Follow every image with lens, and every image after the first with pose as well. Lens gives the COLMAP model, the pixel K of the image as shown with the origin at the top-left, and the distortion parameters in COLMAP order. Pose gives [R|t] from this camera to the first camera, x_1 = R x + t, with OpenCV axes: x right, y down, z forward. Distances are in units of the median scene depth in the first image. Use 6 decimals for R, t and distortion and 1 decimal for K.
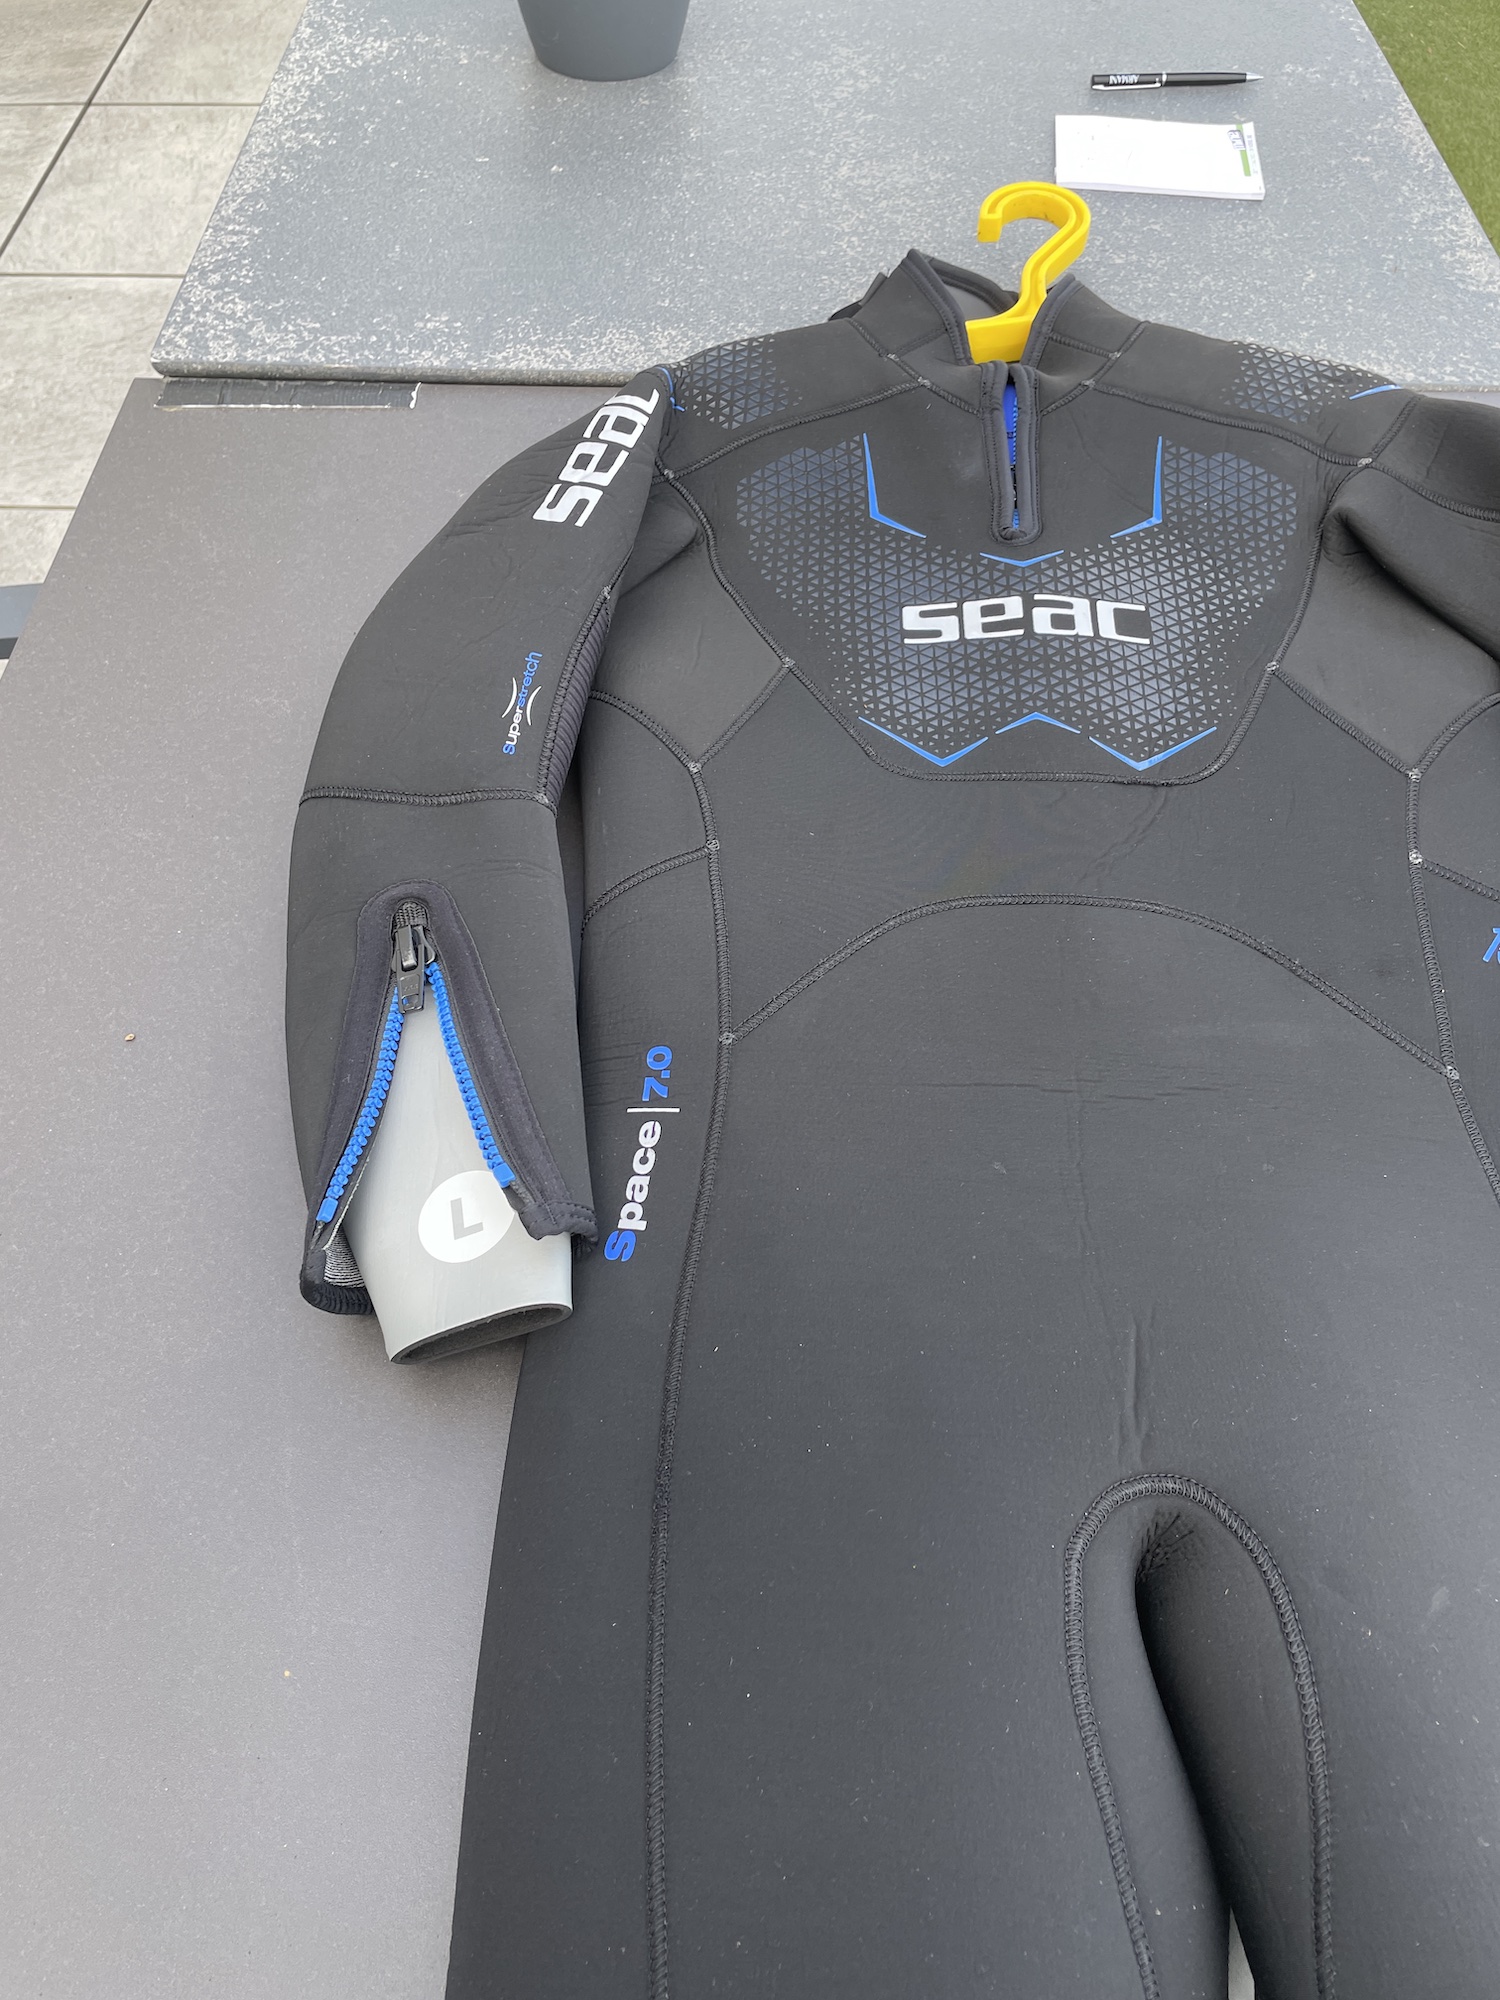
lens RADIAL K [[1485.4, 0, 675.6], [0, 1485.4, 978.5], [0, 0, 1]] dist [0.069531, -0.095903]
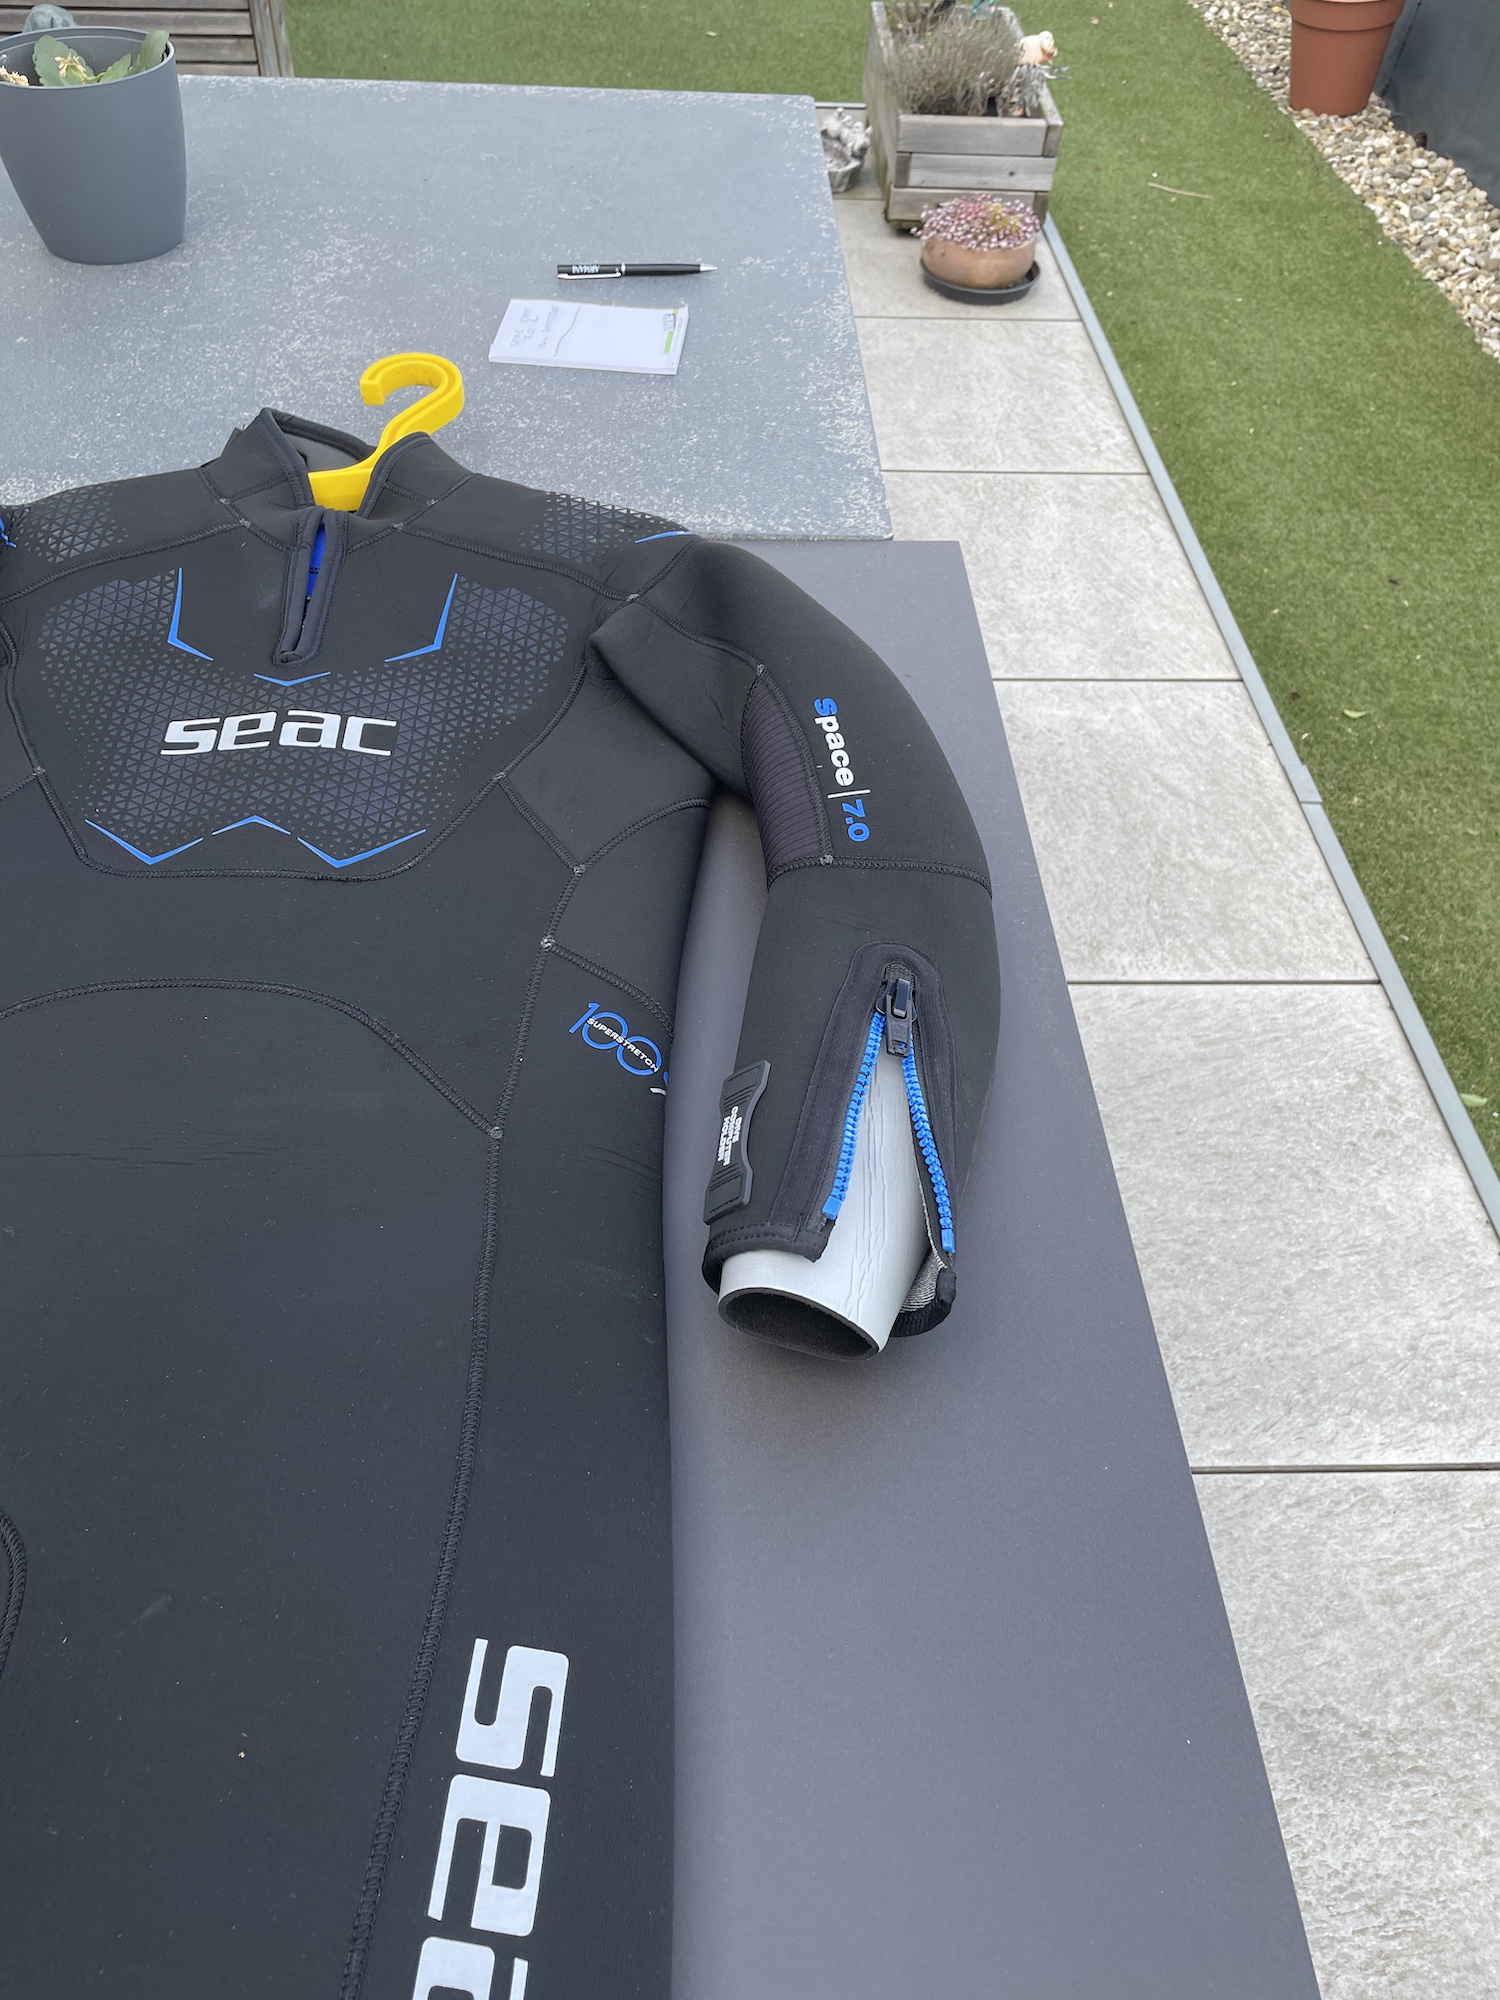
lens RADIAL K [[1505.8, 0, 726.0], [0, 1505.8, 993.3], [0, 0, 1]] dist [0.051230, -0.082744]
pose [[0.998528, -0.011255, 0.053064, 0.406017], [0.016701, 0.994507, -0.103333, 0.050554], [-0.051609, 0.104067, 0.993230, -0.057218]]
